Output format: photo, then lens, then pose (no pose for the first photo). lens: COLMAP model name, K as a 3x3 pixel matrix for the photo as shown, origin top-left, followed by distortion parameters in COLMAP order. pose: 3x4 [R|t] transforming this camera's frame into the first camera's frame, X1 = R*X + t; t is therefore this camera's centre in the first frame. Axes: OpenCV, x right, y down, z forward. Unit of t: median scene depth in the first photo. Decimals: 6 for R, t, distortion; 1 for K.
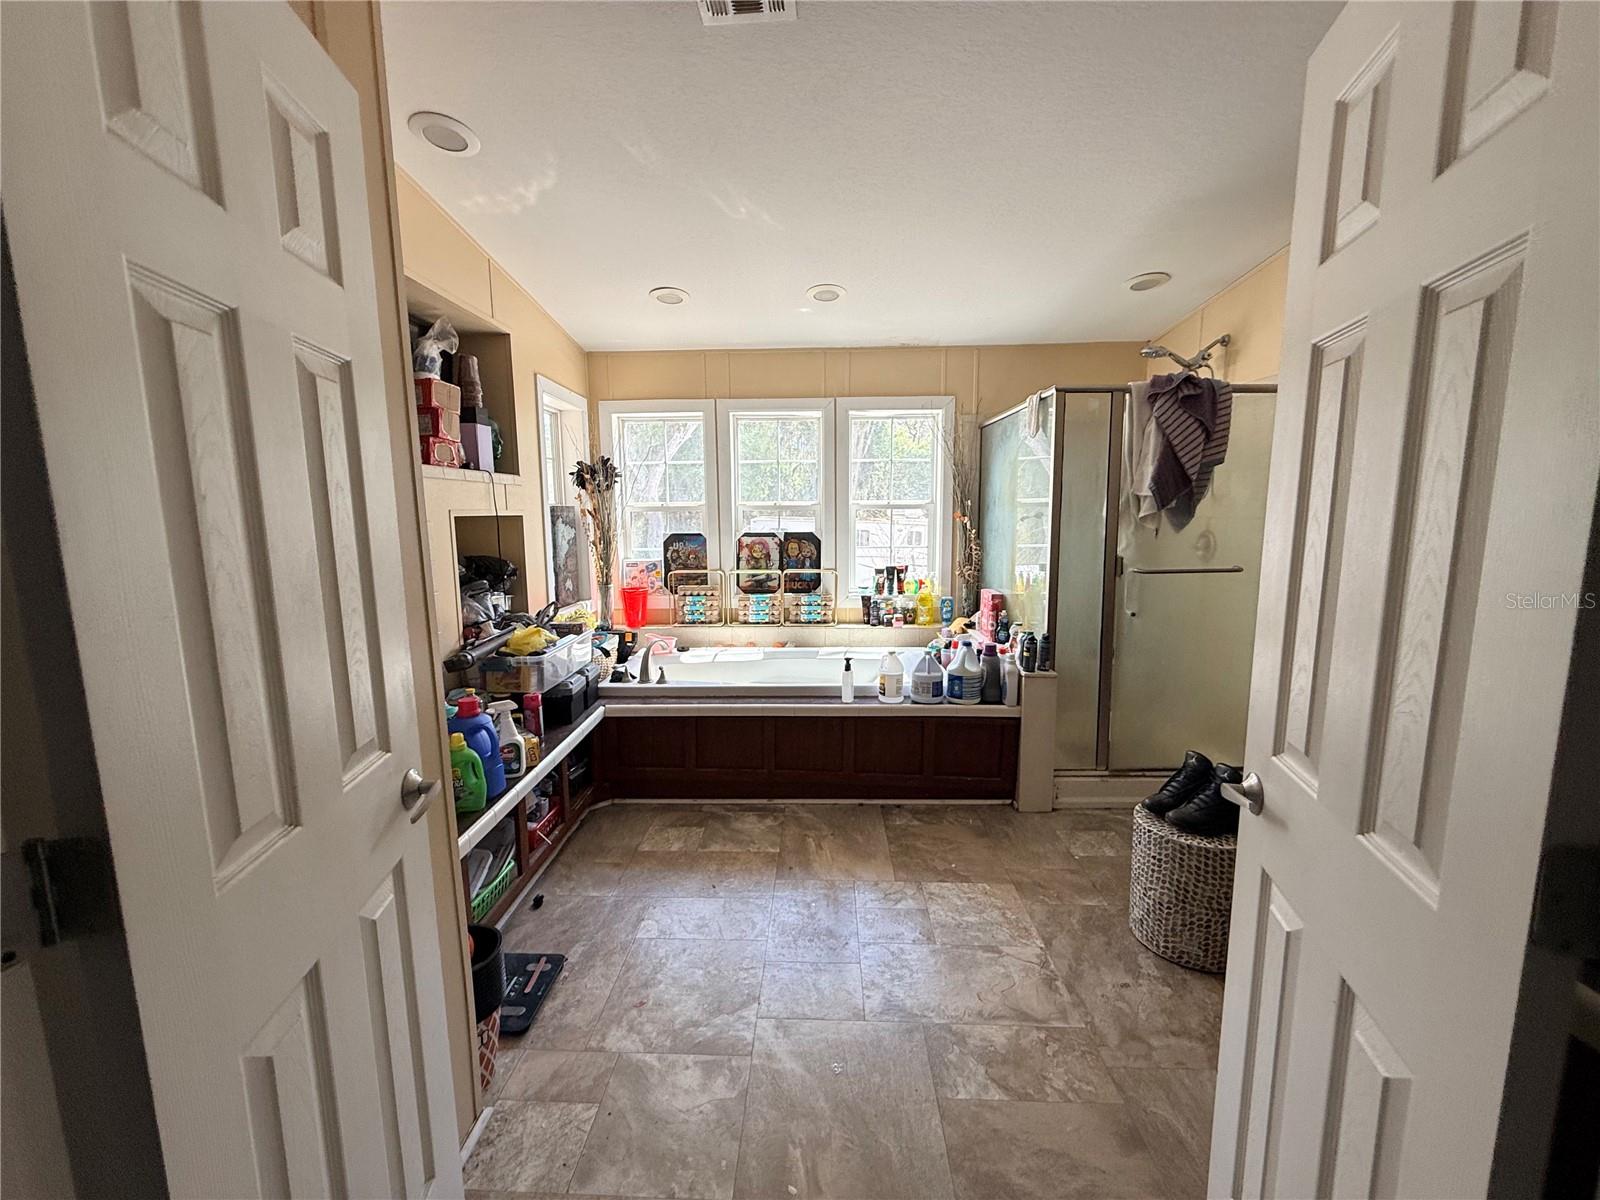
lens RADIAL K [[636.5, 0, 797.0], [0, 636.5, 597.9], [0, 0, 1]] dist [-0.000377, 0.000321]
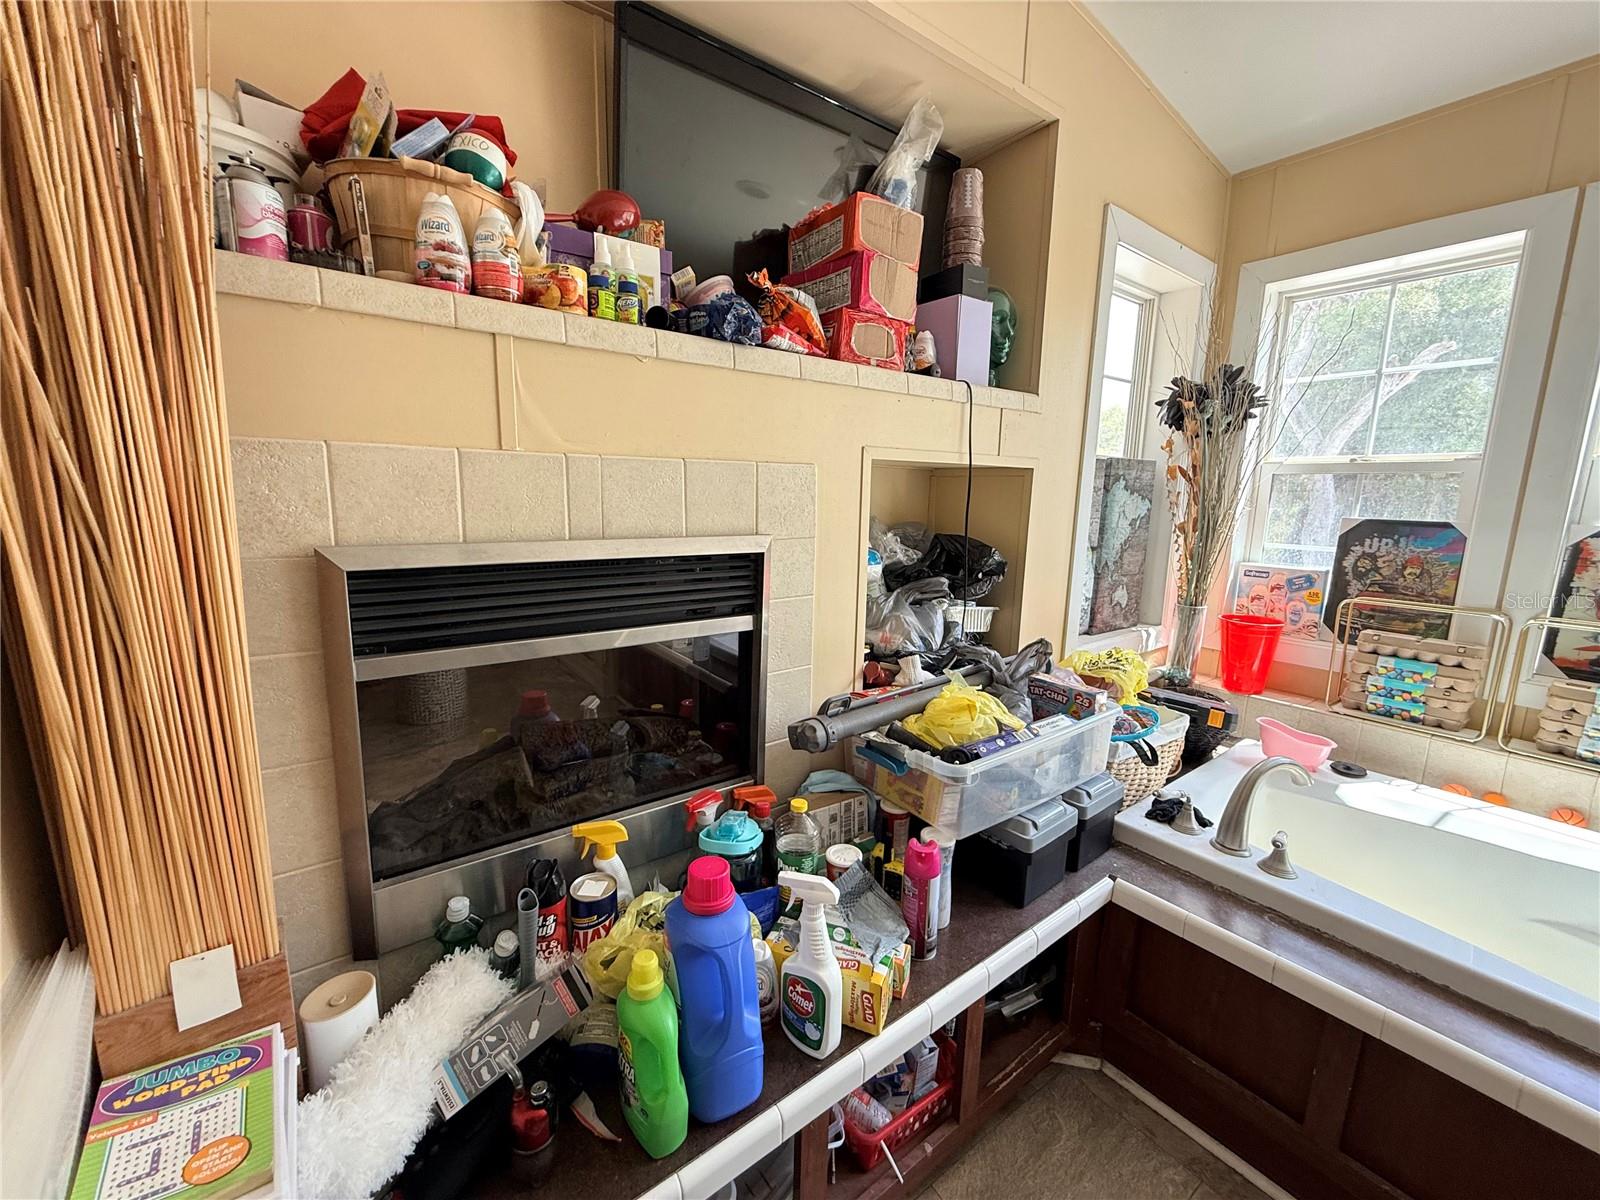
lens RADIAL K [[636.5, 0, 797.0], [0, 636.5, 597.9], [0, 0, 1]] dist [-0.000377, 0.000321]
pose [[0.620841, 0.153187, -0.768824, -0.096849], [-0.128590, 0.987338, 0.092887, -0.036513], [0.773318, 0.041195, 0.632678, 0.416516]]
